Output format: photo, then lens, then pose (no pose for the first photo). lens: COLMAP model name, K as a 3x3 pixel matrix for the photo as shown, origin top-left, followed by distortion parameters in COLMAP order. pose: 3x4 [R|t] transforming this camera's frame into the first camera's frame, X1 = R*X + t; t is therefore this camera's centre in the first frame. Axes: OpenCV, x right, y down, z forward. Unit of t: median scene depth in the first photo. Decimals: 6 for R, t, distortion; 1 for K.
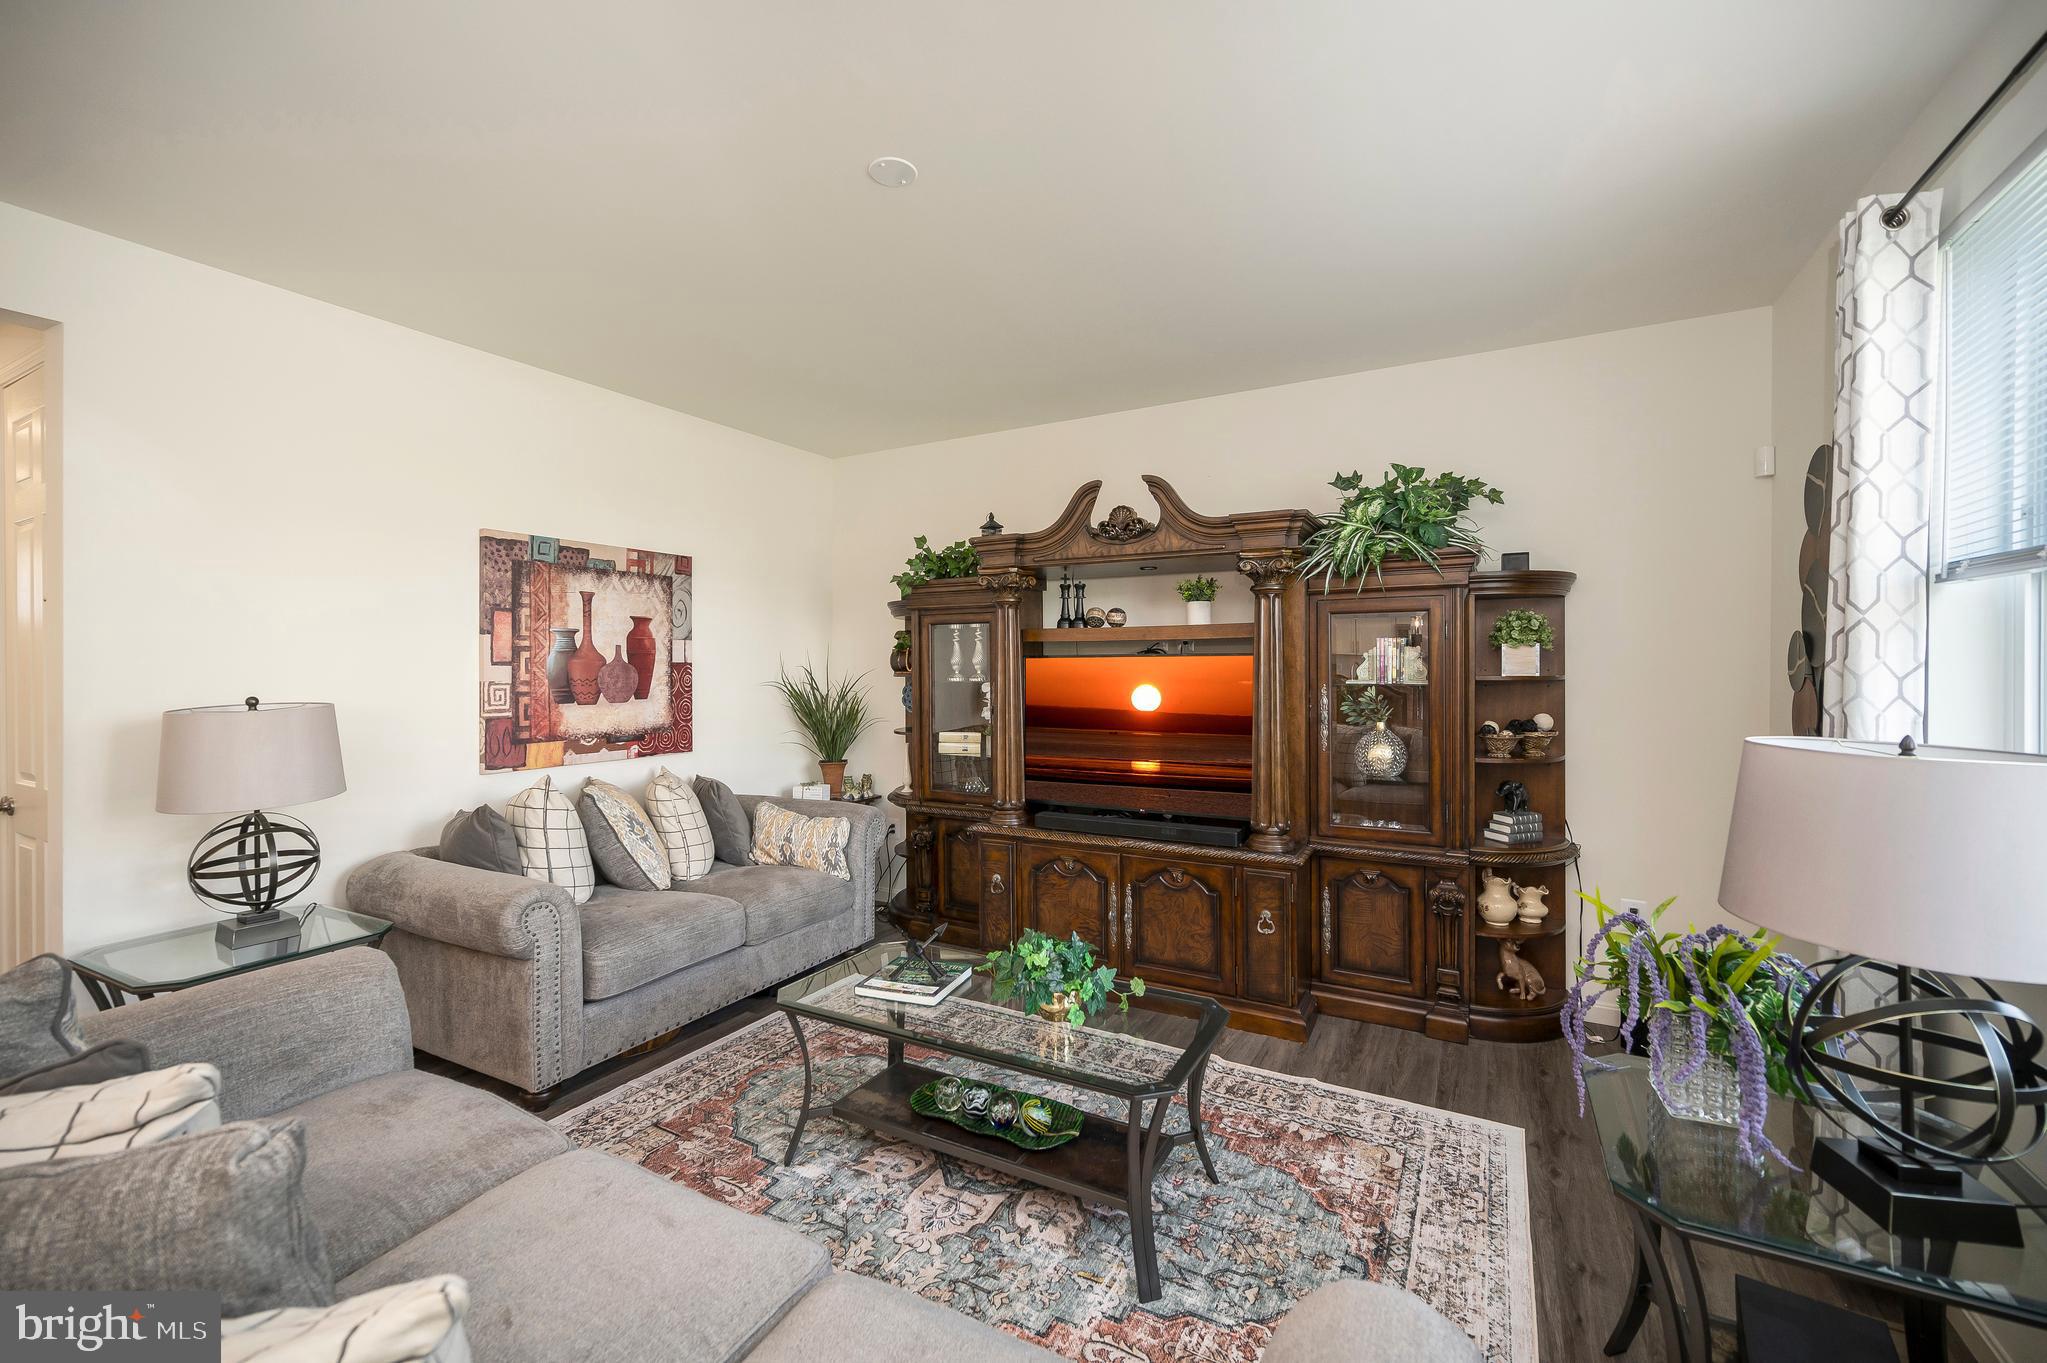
lens RADIAL K [[845.3, 0, 1031.5], [0, 845.3, 642.8], [0, 0, 1]] dist [-0.000589, 0.000241]
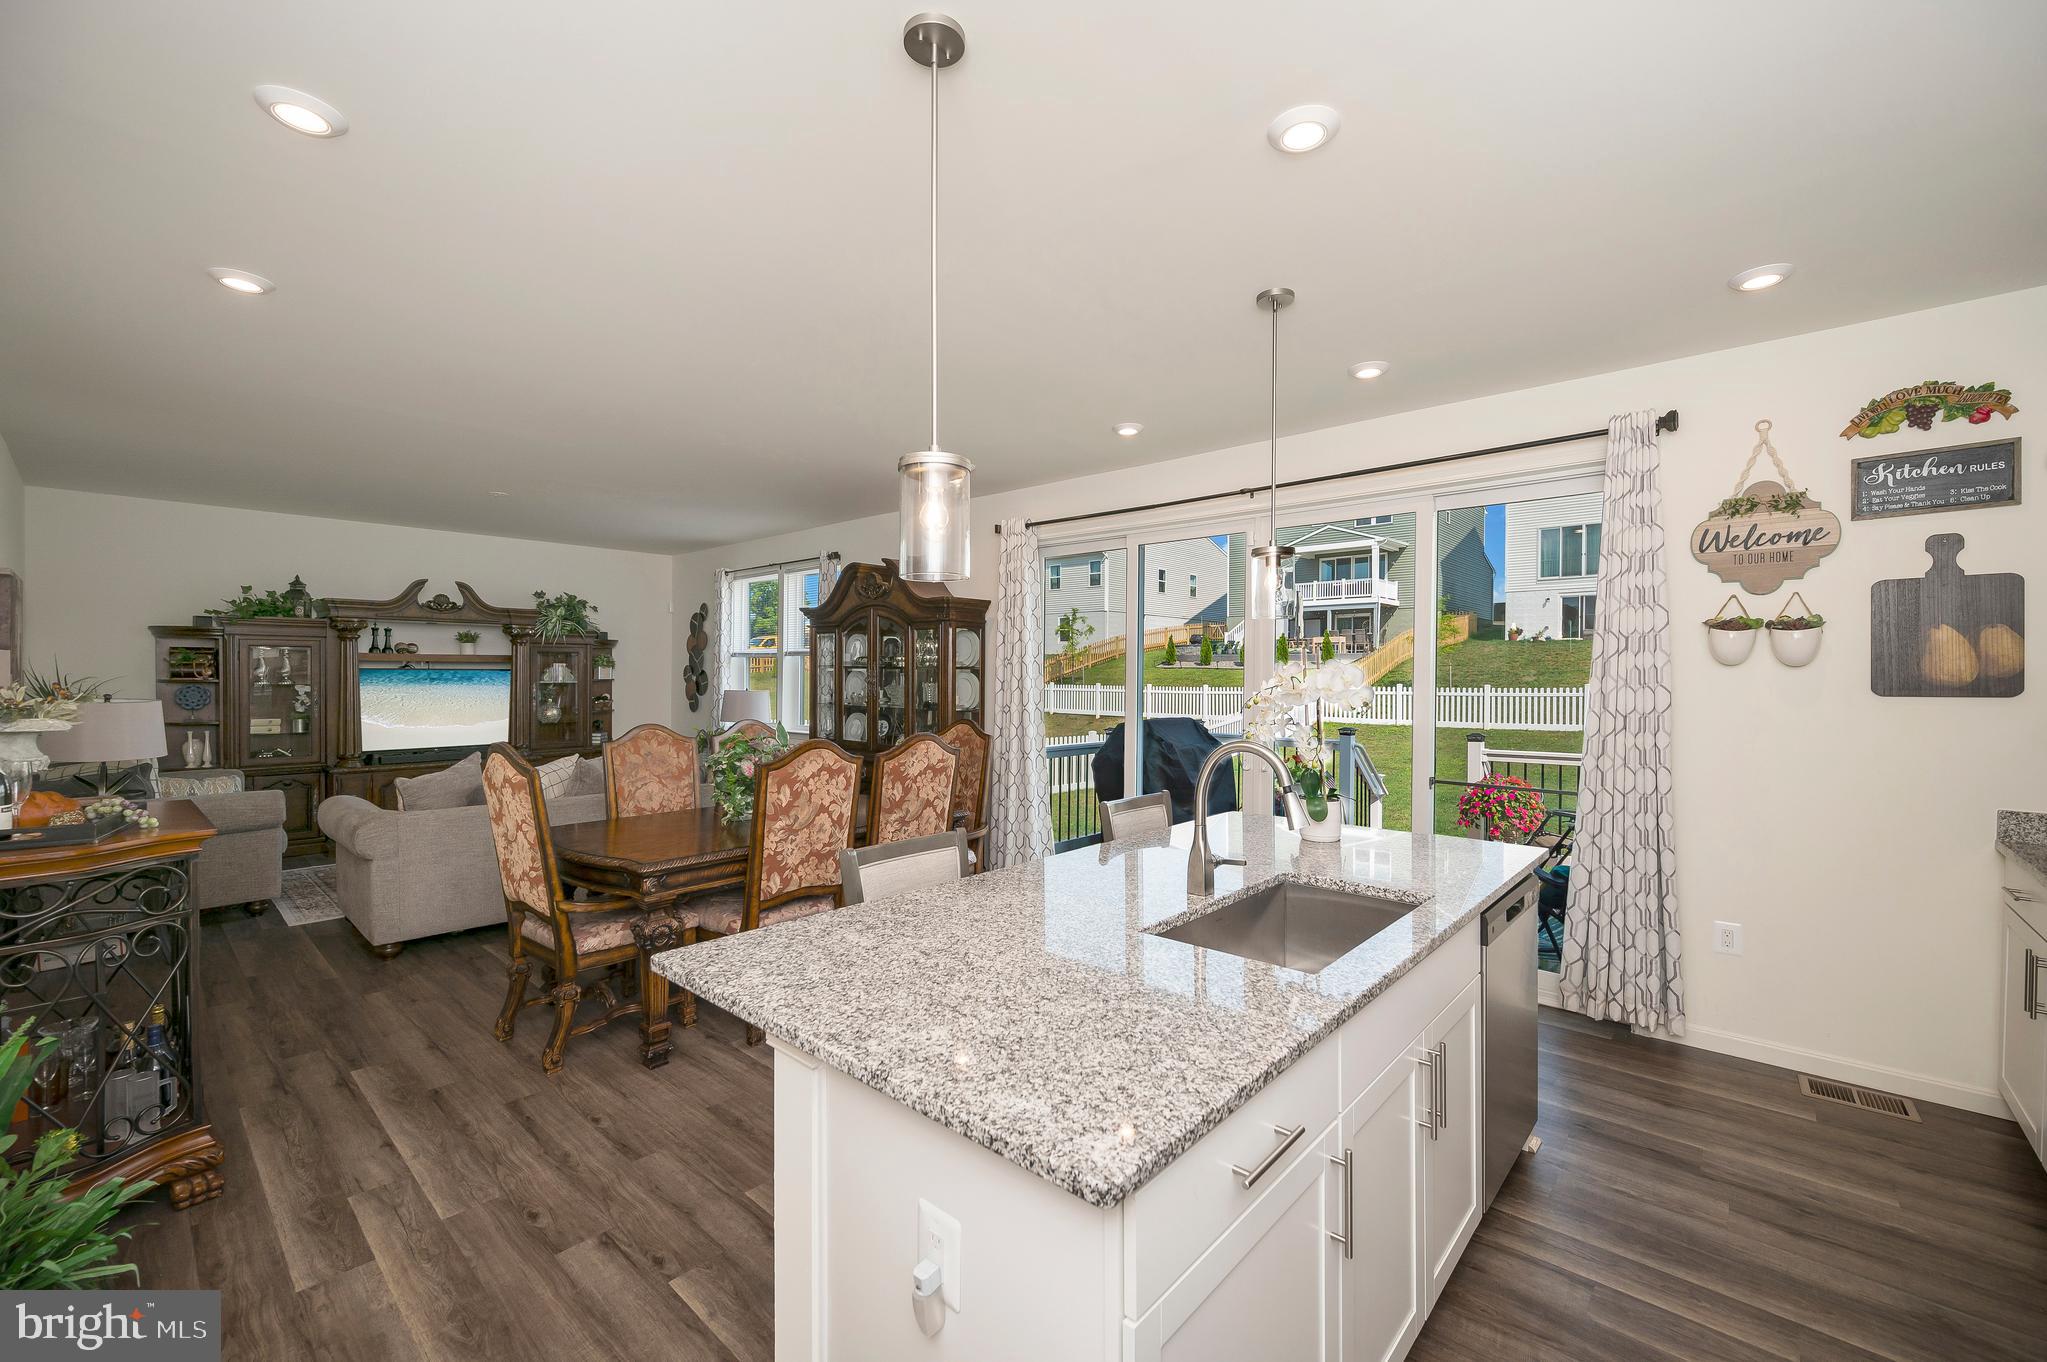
lens RADIAL K [[822.1, 0, 1034.8], [0, 822.1, 686.2], [0, 0, 1]] dist [-0.001560, -0.000161]
pose [[0.220537, -0.008131, 0.975345, -1.456833], [-0.028616, 0.999481, 0.014803, -0.014696], [-0.974959, -0.031175, 0.220190, -0.778587]]
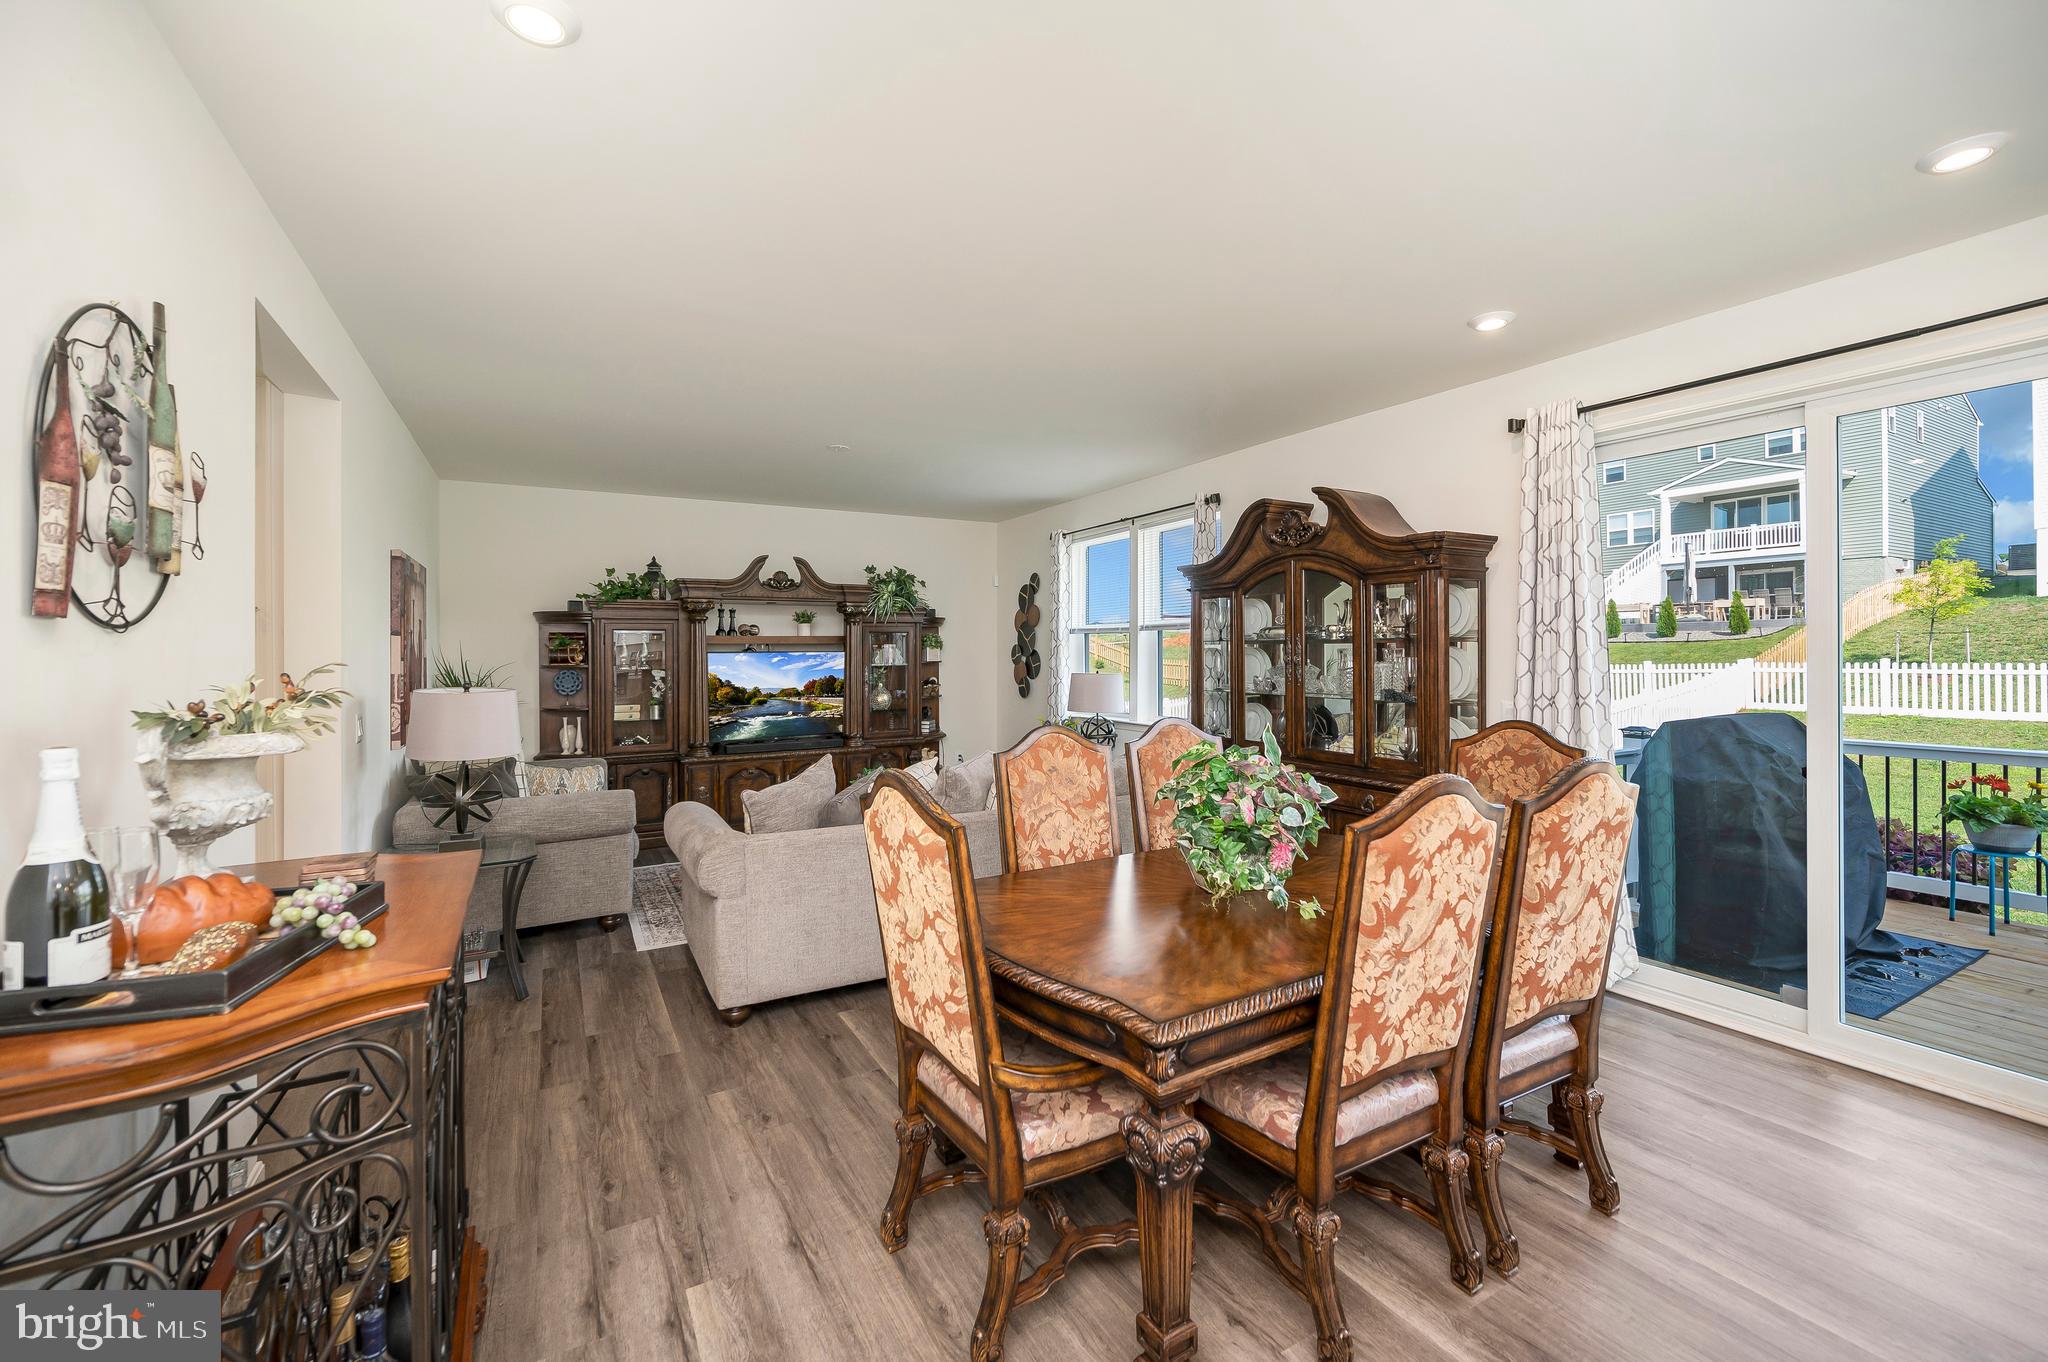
lens RADIAL K [[828.9, 0, 1026.0], [0, 828.9, 654.8], [0, 0, 1]] dist [0.000345, 0.000038]
pose [[0.520824, 0.000807, 0.853664, -1.143398], [-0.015409, 0.999846, 0.008456, -0.003389], [-0.853525, -0.017558, 0.520756, -0.388074]]
